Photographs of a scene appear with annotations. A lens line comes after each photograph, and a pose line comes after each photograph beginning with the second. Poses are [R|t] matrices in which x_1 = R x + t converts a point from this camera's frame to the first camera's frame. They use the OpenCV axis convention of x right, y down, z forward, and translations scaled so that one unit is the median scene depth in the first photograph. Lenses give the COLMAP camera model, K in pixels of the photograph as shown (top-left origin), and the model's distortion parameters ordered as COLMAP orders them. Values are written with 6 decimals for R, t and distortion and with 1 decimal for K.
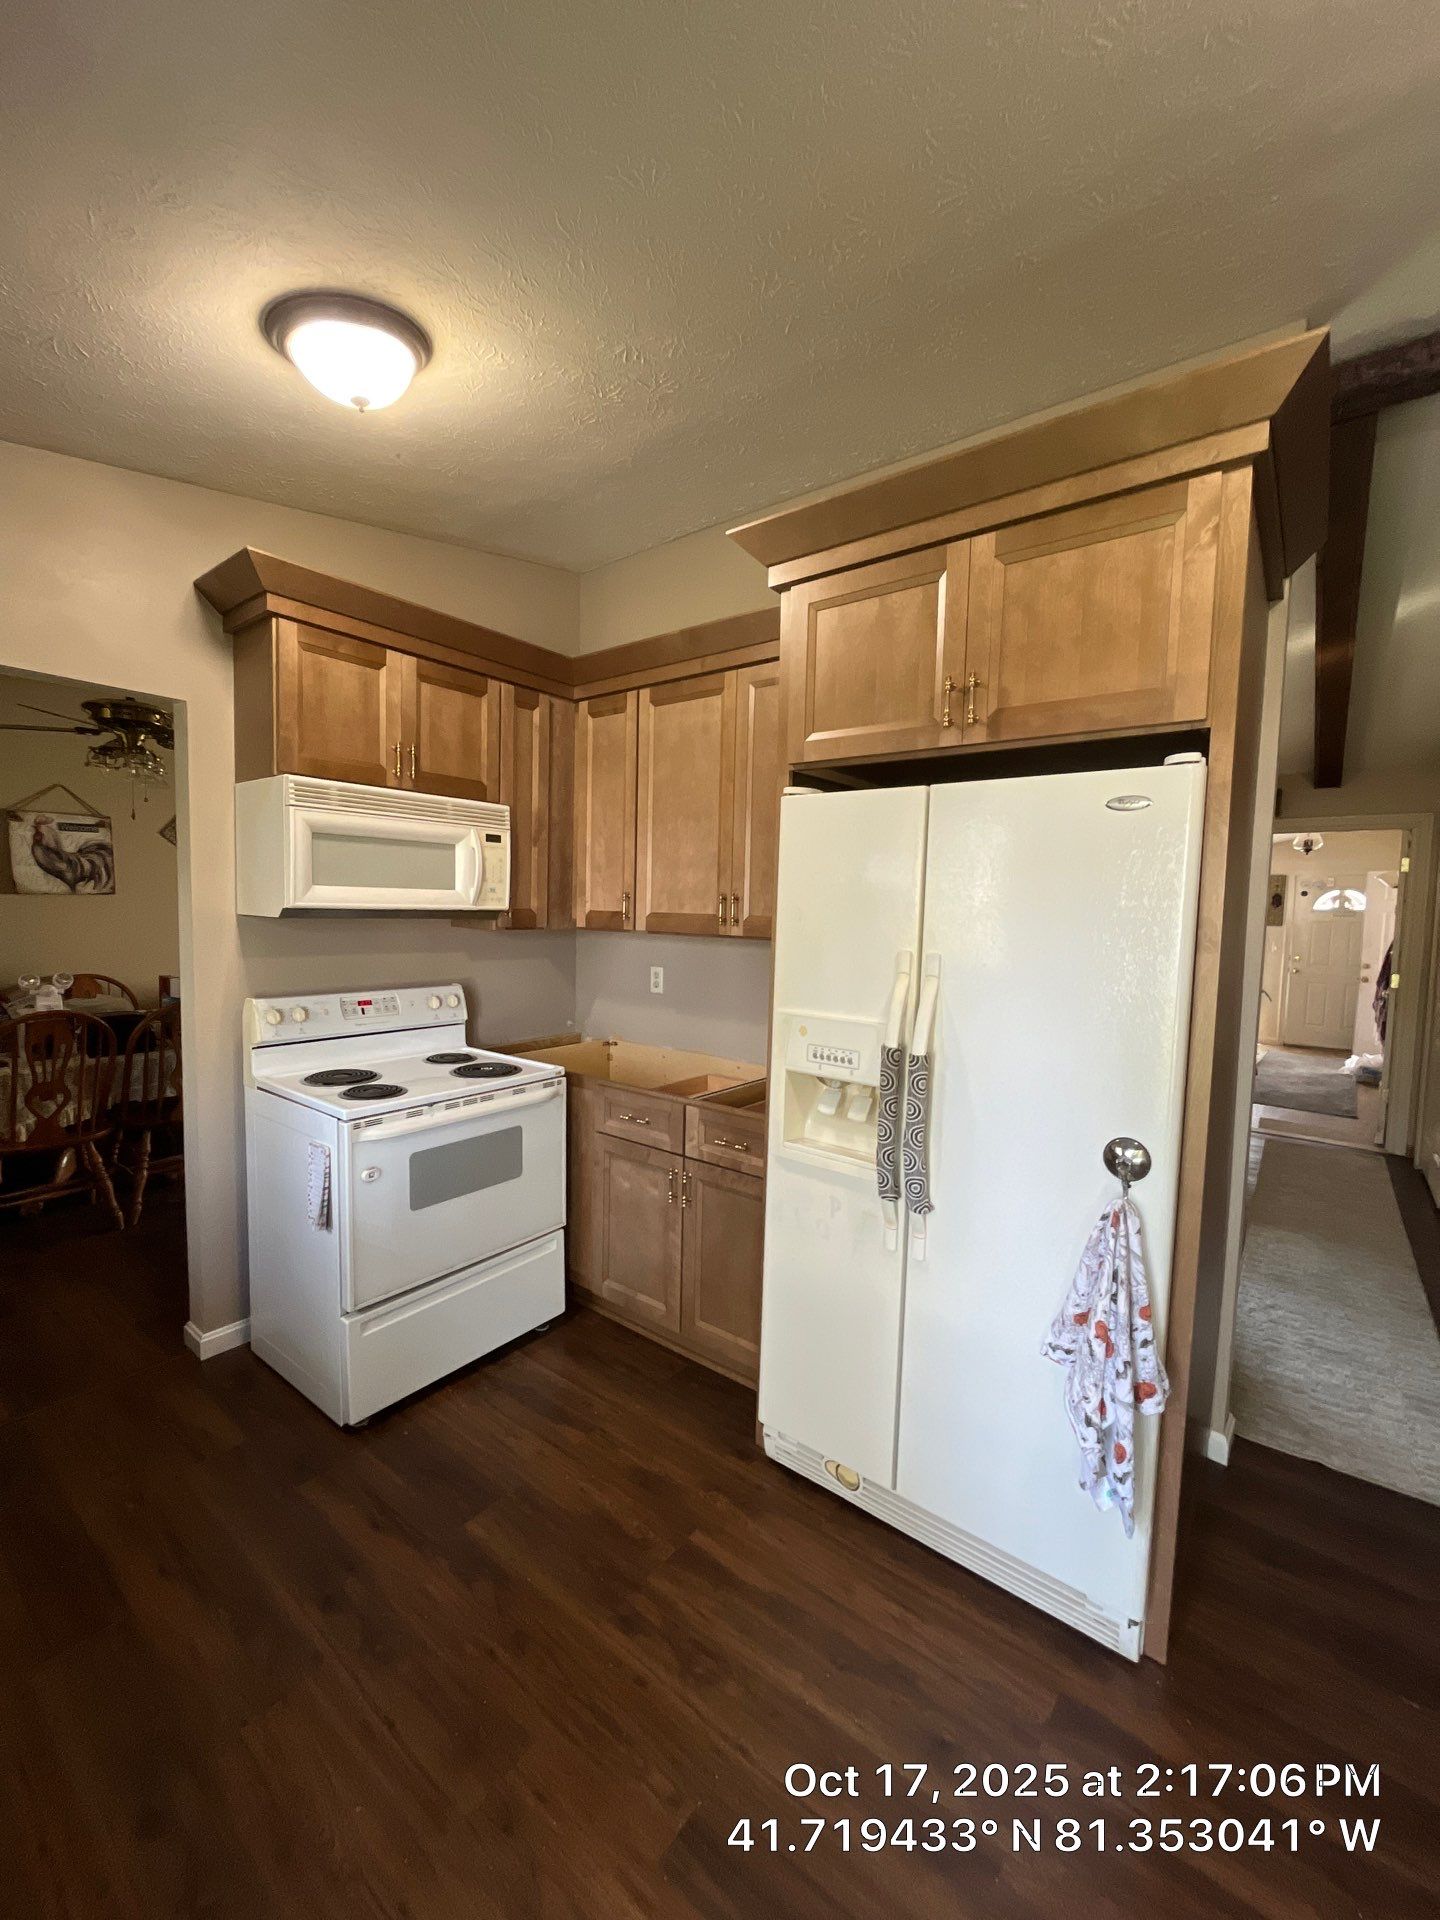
lens RADIAL K [[773.5, 0, 730.0], [0, 773.5, 956.4], [0, 0, 1]] dist [-0.000744, -0.002248]
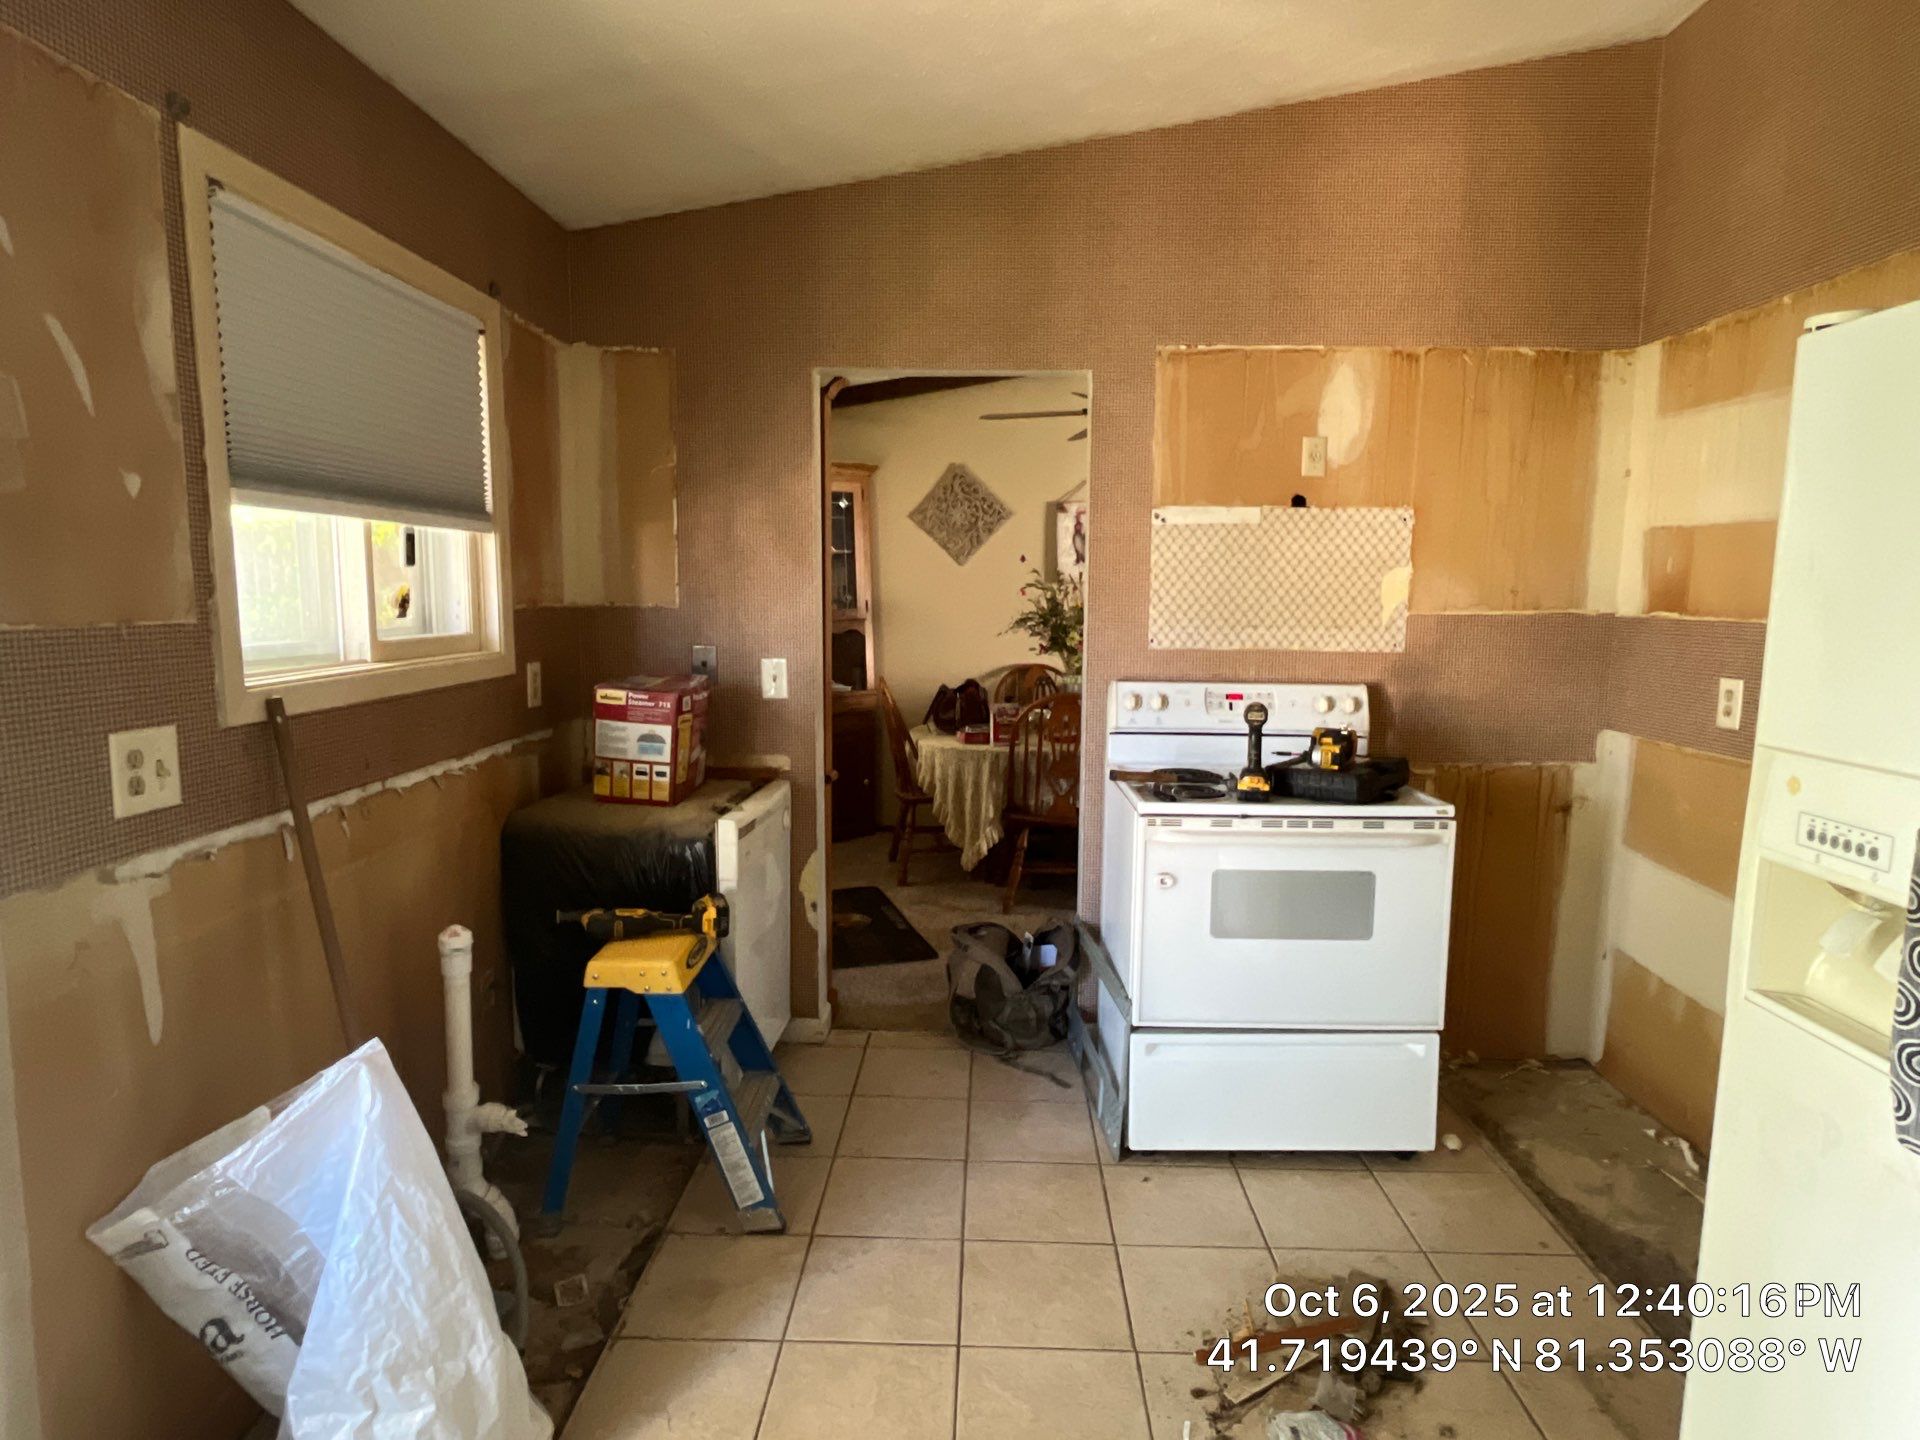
lens RADIAL K [[1076.9, 0, 938.6], [0, 1076.9, 719.3], [0, 0, 1]] dist [-0.007684, 0.002076]
pose [[0.578458, 0.086452, -0.811118, 0.266175], [-0.063367, 0.996126, 0.060980, 0.033609], [0.813247, 0.016124, 0.581695, 0.078633]]
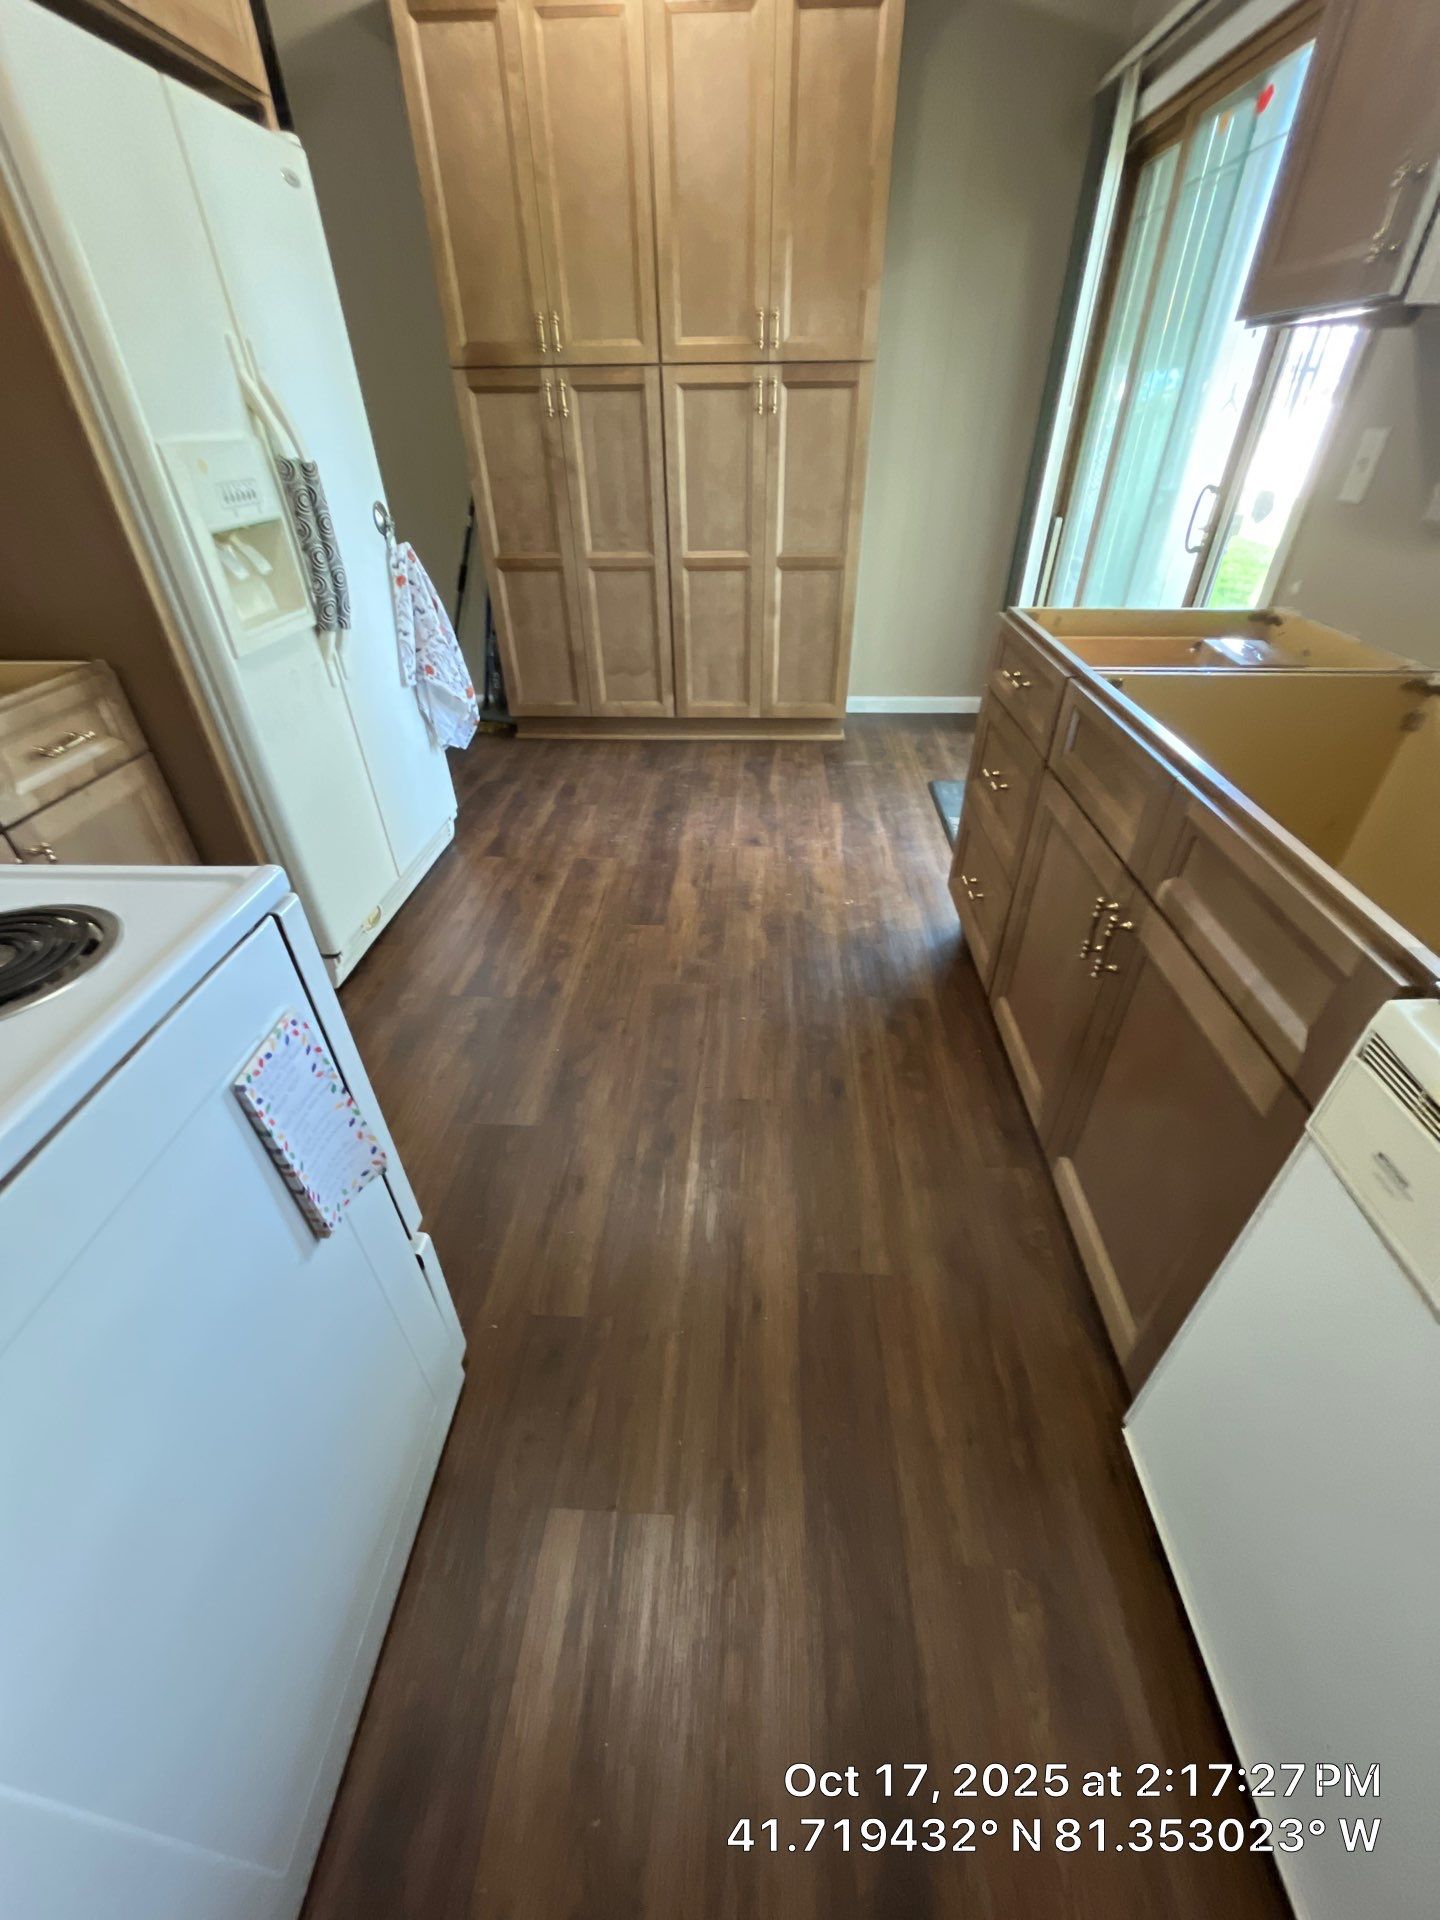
lens RADIAL K [[760.8, 0, 721.0], [0, 760.8, 950.7], [0, 0, 1]] dist [0.000361, 0.000165]
pose [[-0.567171, -0.483433, 0.666790, -0.728237], [0.063874, 0.781347, 0.620820, 0.027462], [-0.821119, 0.394702, -0.412279, 0.833814]]
